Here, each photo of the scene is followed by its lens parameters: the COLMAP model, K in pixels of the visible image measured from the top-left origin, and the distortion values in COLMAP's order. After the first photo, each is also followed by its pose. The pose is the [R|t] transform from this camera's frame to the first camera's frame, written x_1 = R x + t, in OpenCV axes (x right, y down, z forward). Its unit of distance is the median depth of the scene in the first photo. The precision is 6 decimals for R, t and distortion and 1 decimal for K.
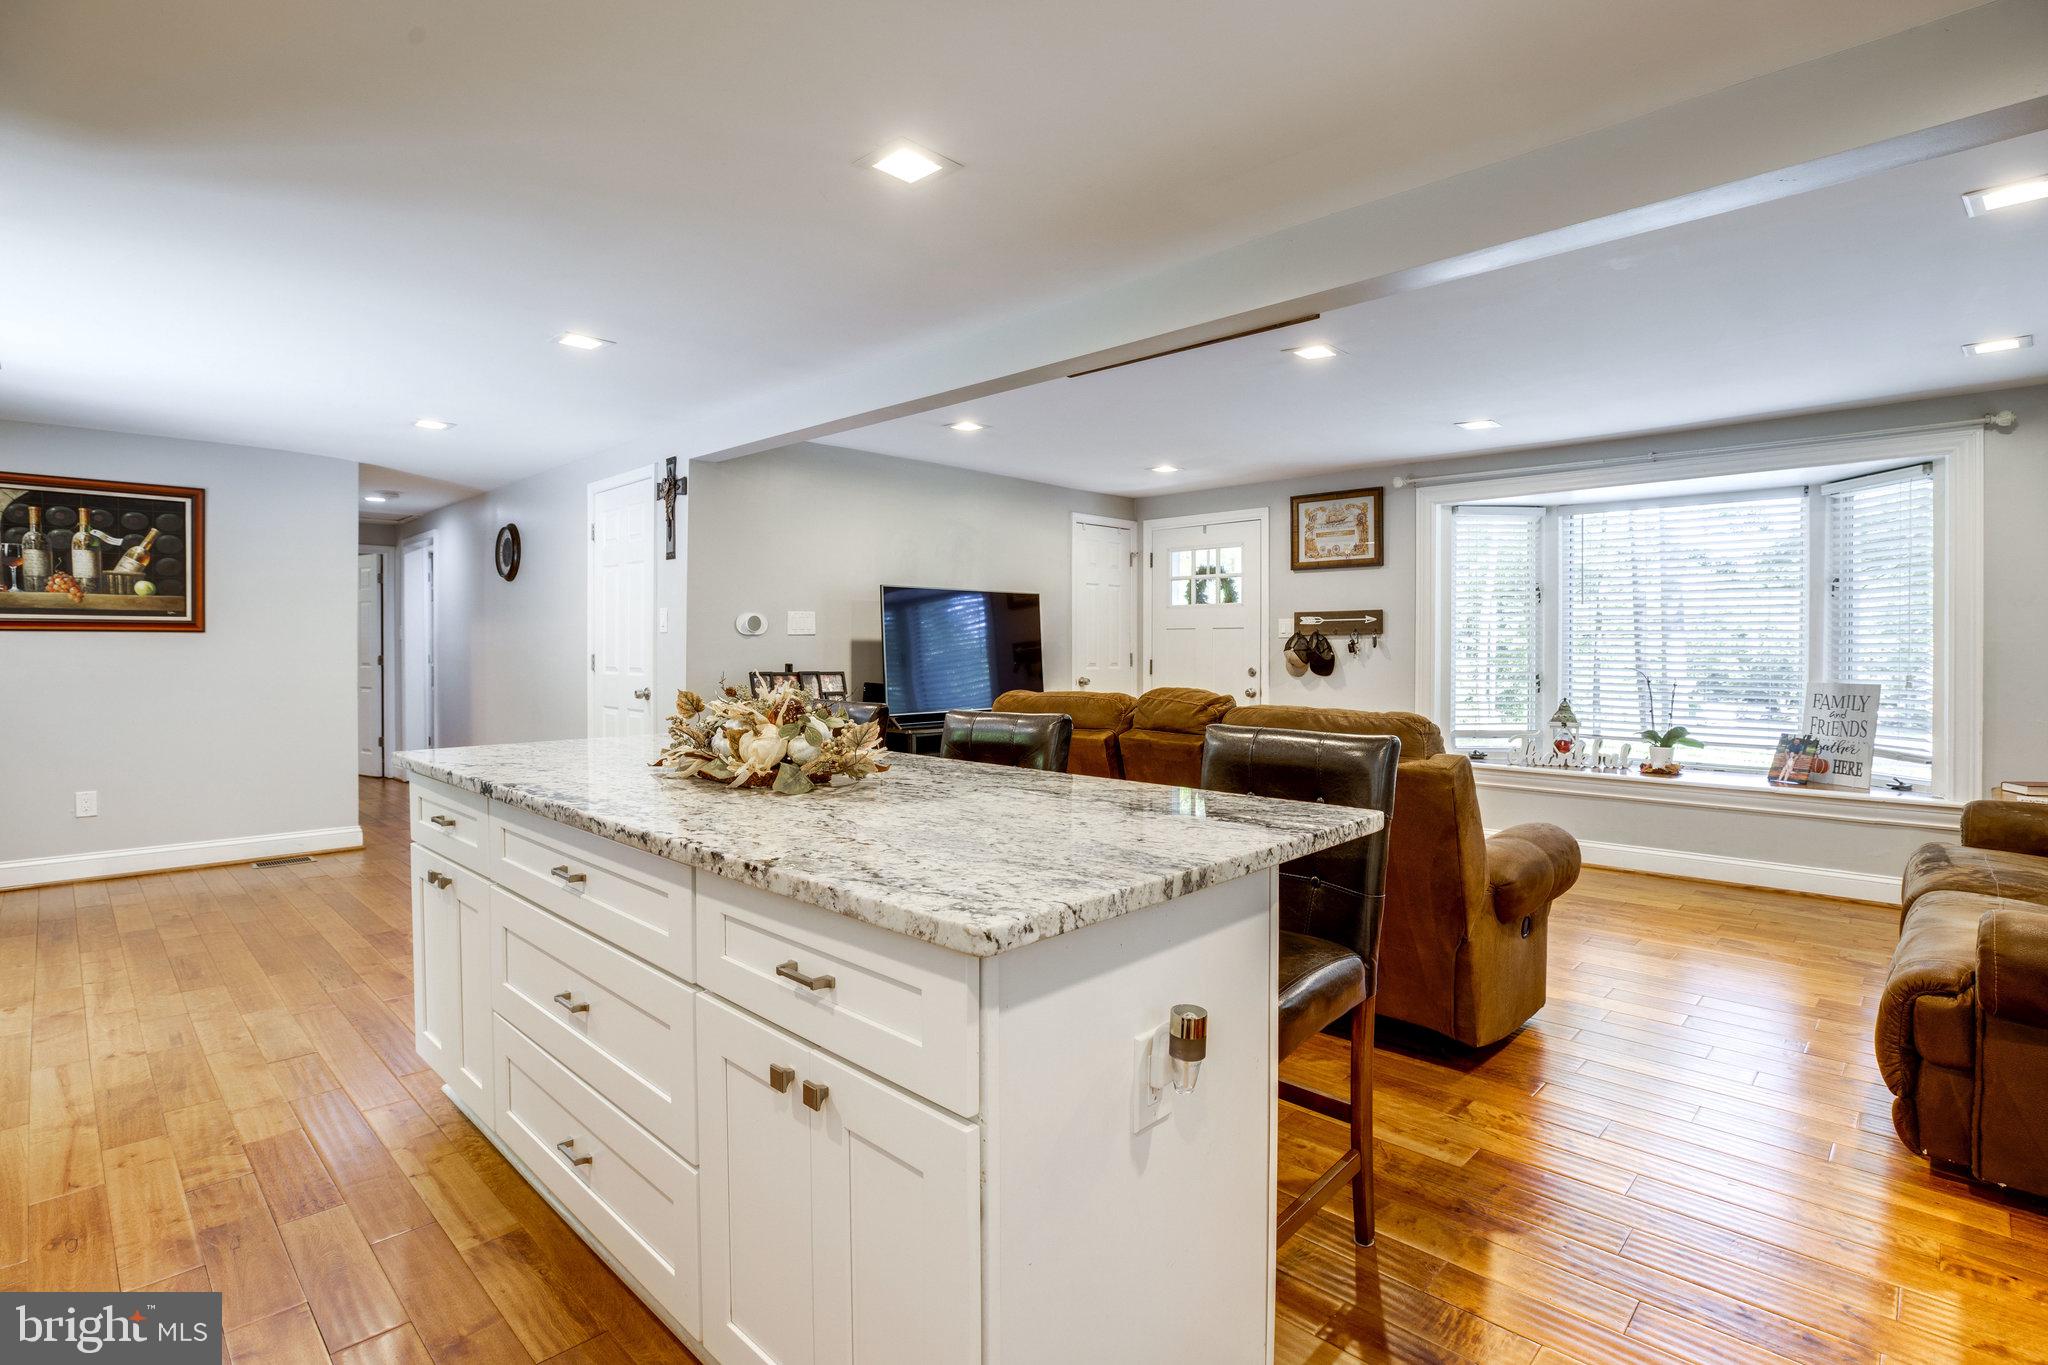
lens RADIAL K [[982.9, 0, 1032.9], [0, 982.9, 650.4], [0, 0, 1]] dist [-0.044202, 0.011114]
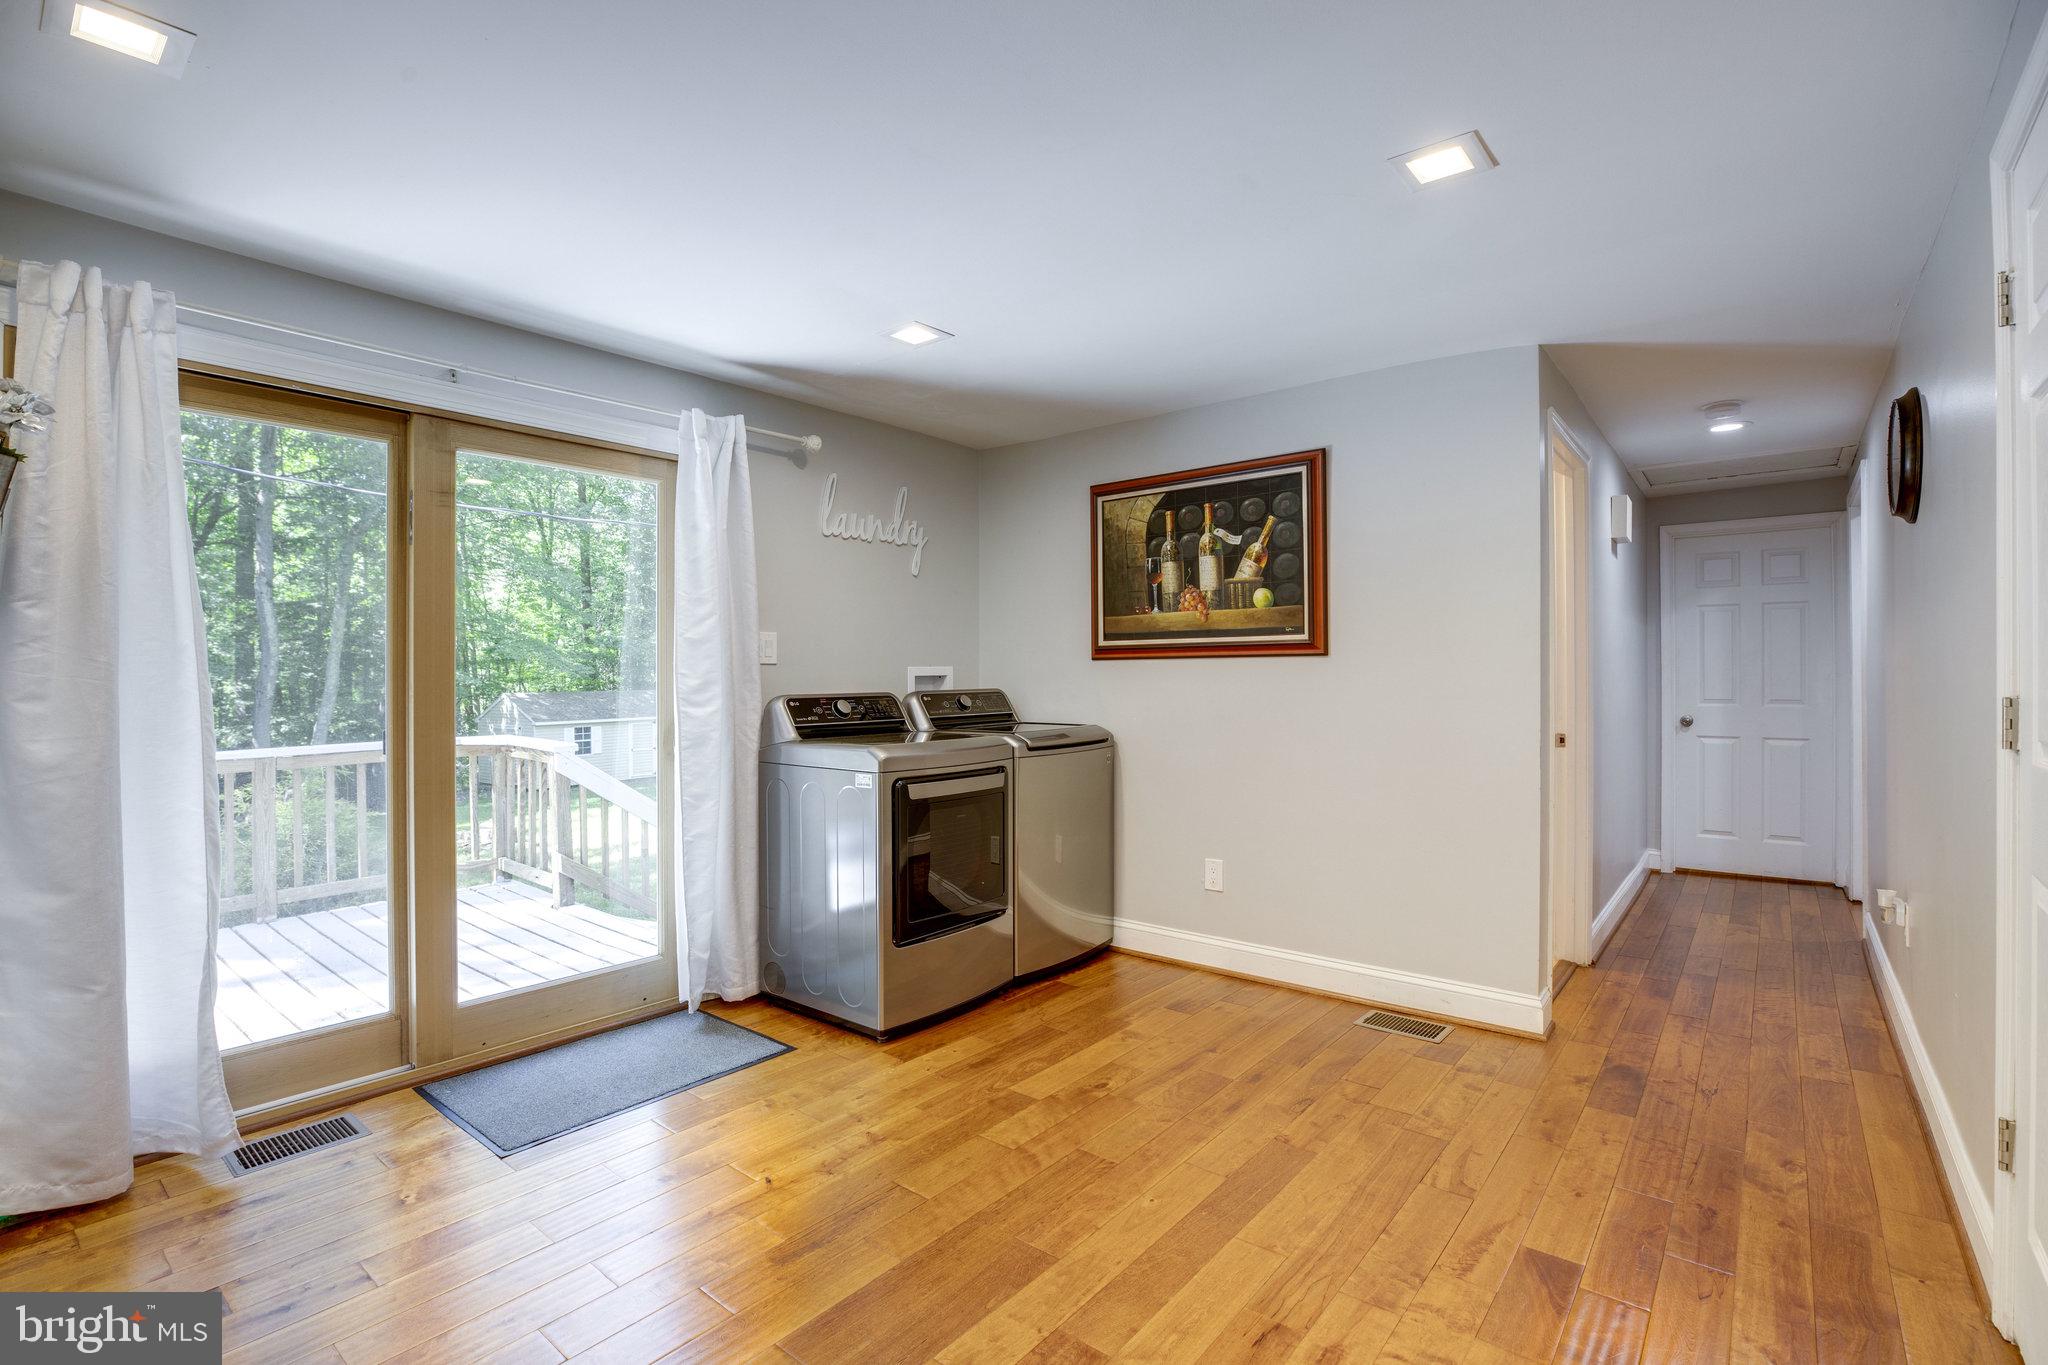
lens RADIAL K [[955.3, 0, 1010.9], [0, 955.3, 683.3], [0, 0, 1]] dist [-0.048192, 0.017047]
pose [[0.074952, 0.003816, -0.997180, -0.200380], [0.000736, 0.999992, 0.003882, -0.001988], [0.997187, -0.001025, 0.074949, 0.720342]]
